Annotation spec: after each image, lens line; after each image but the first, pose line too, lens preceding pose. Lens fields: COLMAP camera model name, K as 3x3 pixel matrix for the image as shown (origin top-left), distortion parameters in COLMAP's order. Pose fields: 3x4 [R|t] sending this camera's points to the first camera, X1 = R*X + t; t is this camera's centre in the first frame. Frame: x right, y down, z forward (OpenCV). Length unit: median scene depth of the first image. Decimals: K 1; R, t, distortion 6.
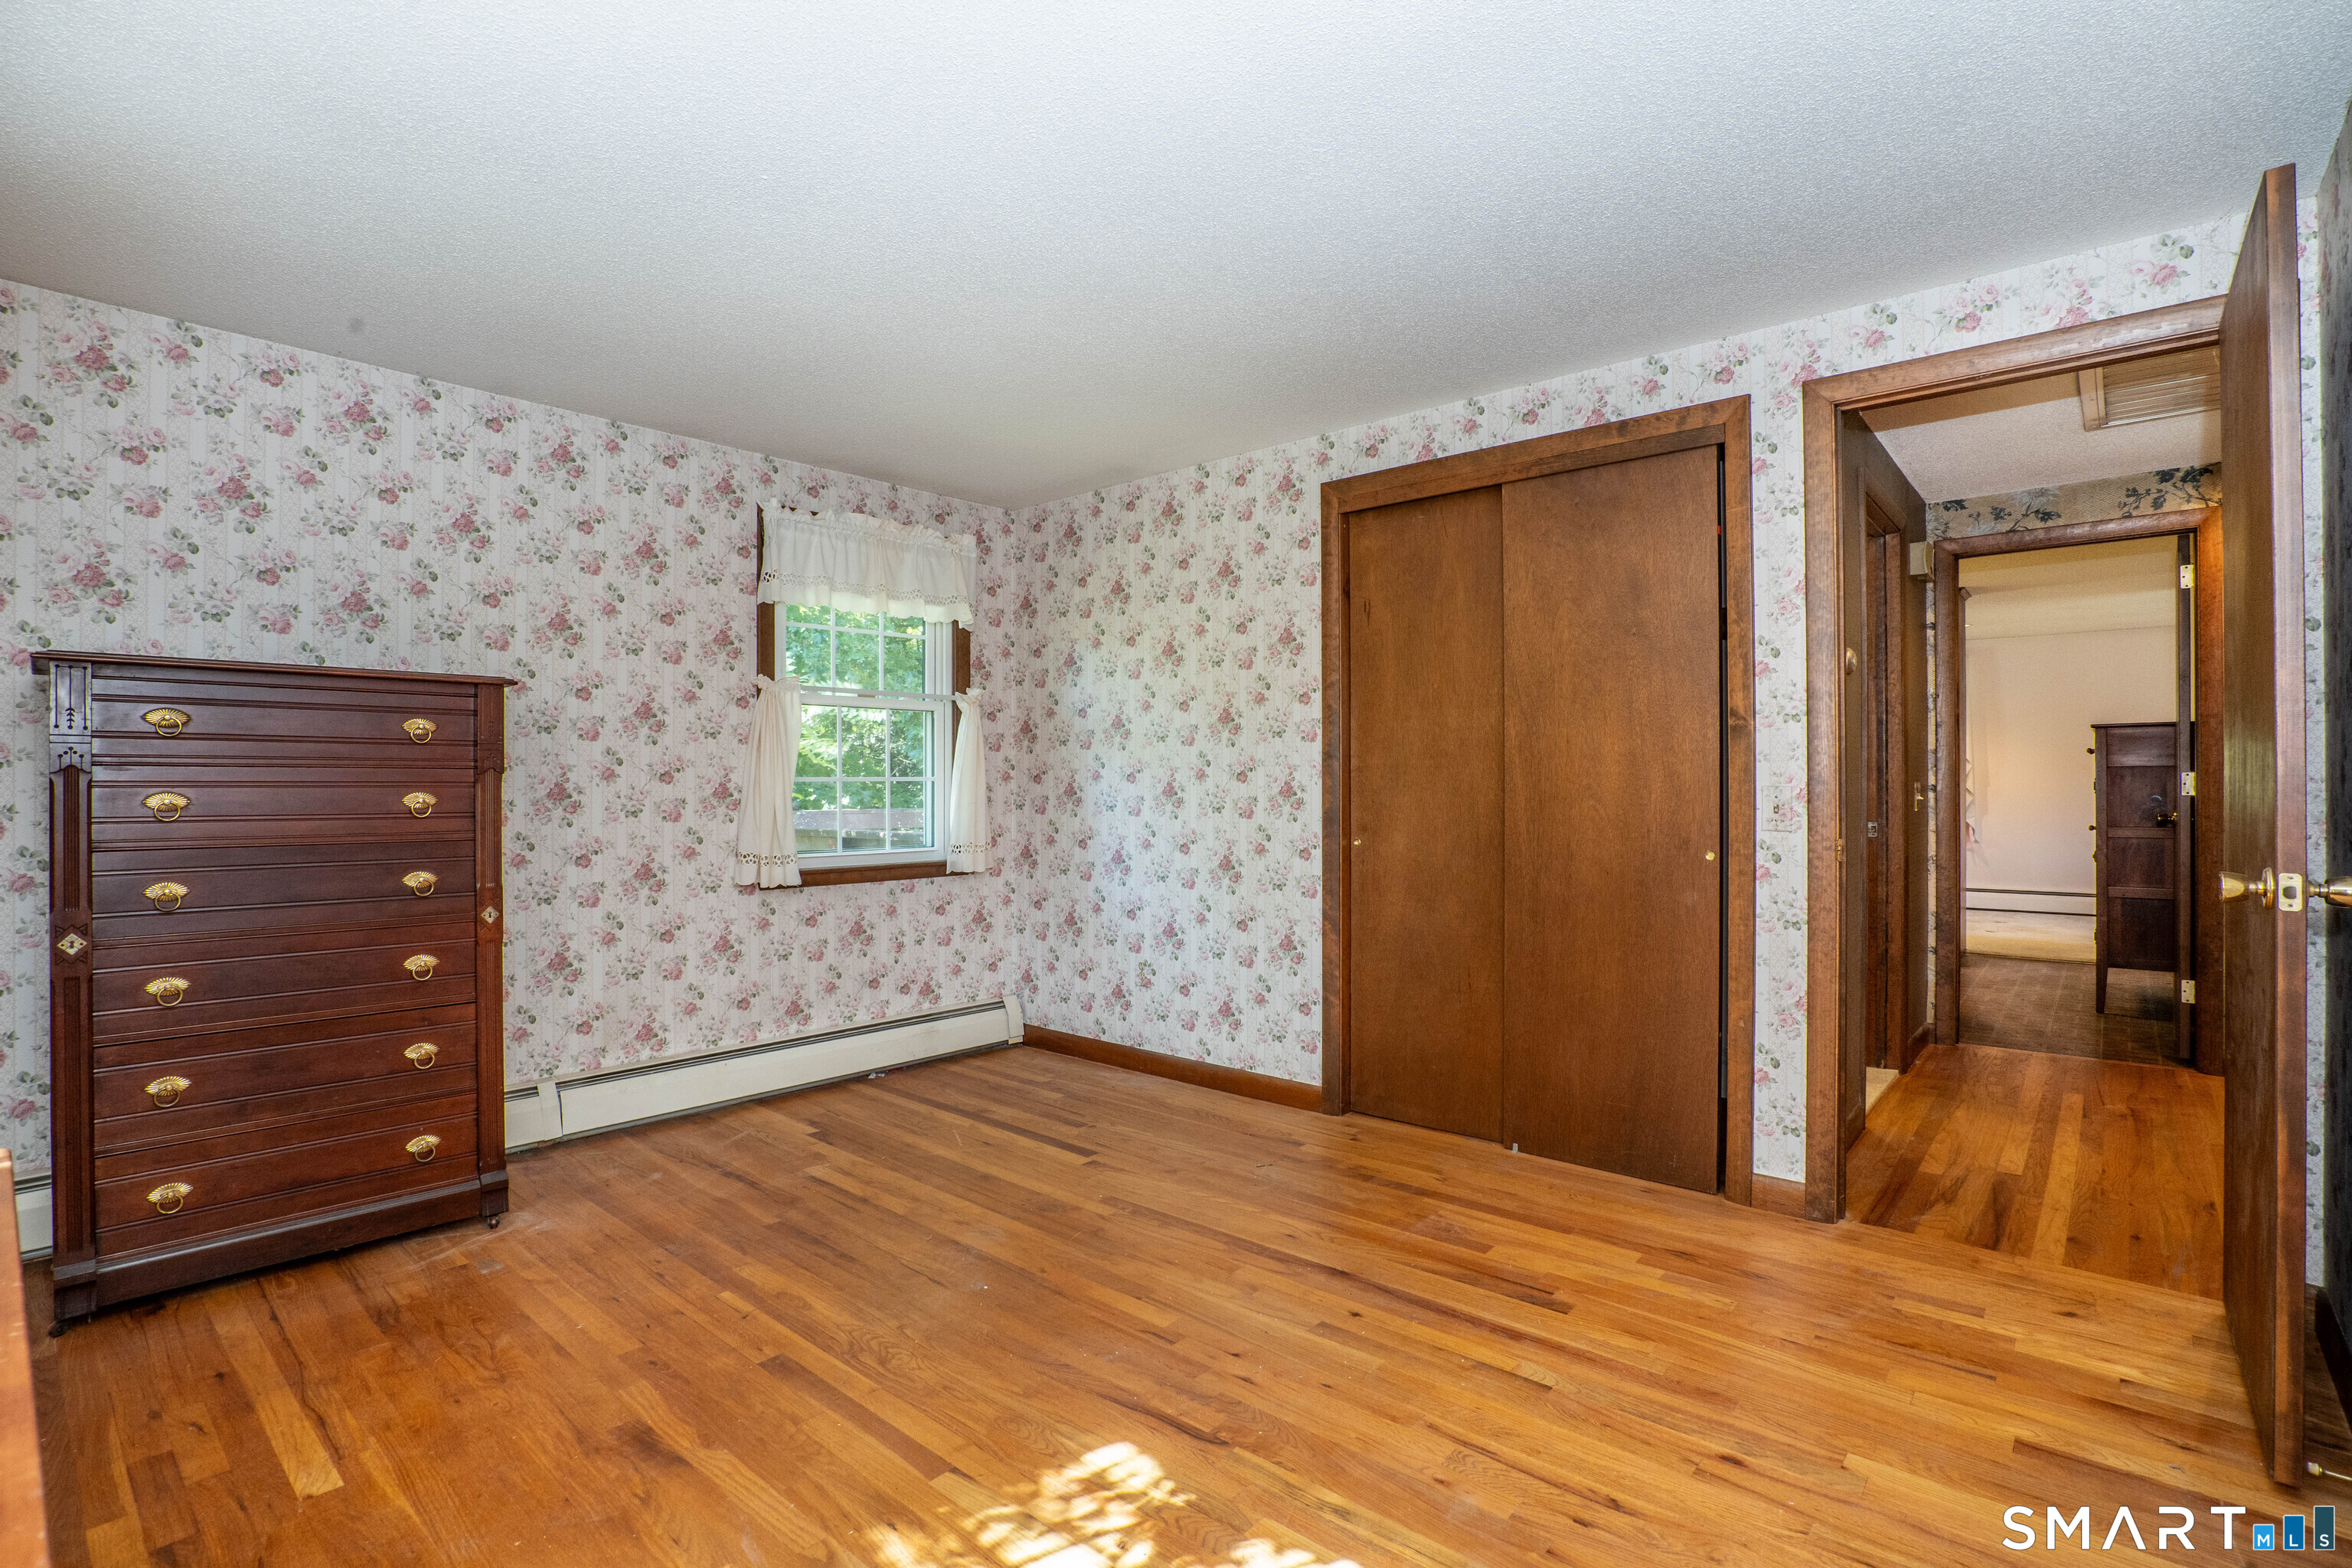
lens RADIAL K [[1068.2, 0, 1174.9], [0, 1068.2, 783.7], [0, 0, 1]] dist [-0.039765, 0.004215]
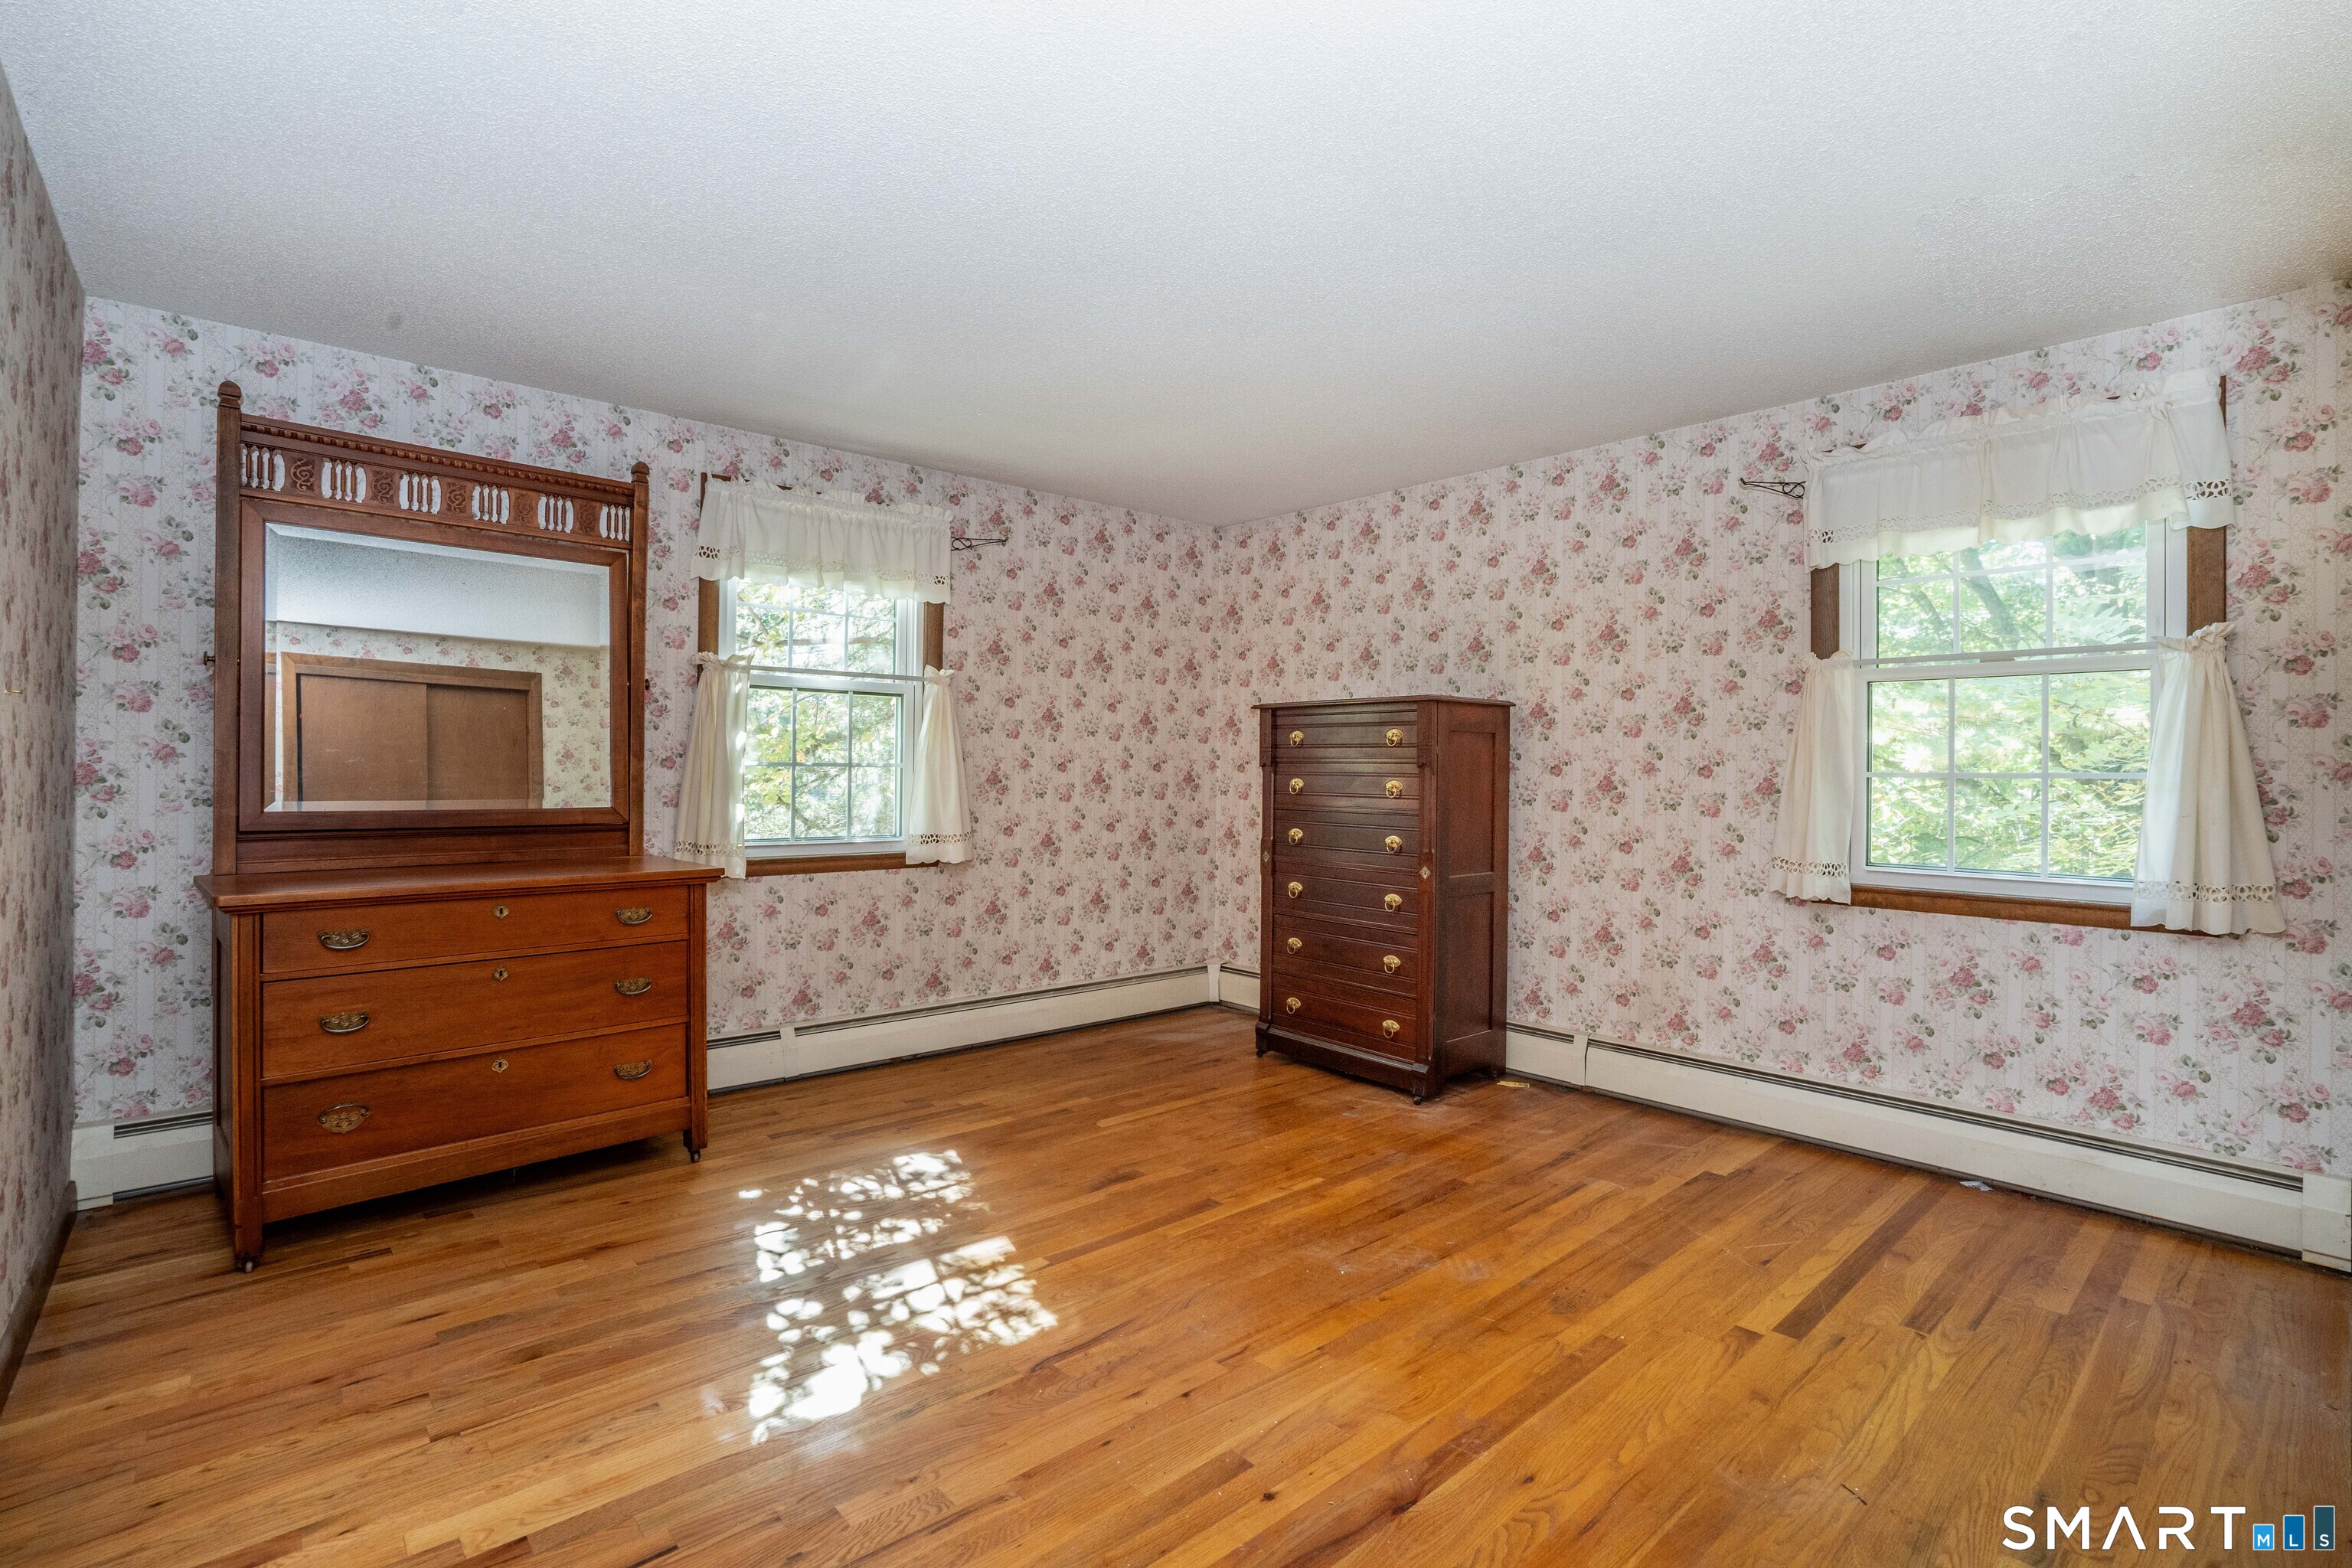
lens RADIAL K [[1068.2, 0, 1176.7], [0, 1068.2, 771.9], [0, 0, 1]] dist [-0.039765, 0.004215]
pose [[-0.100448, -0.000454, -0.994942, 0.590762], [-0.010274, 0.999947, 0.000581, -0.001095], [0.994889, 0.010281, -0.100448, 0.655659]]
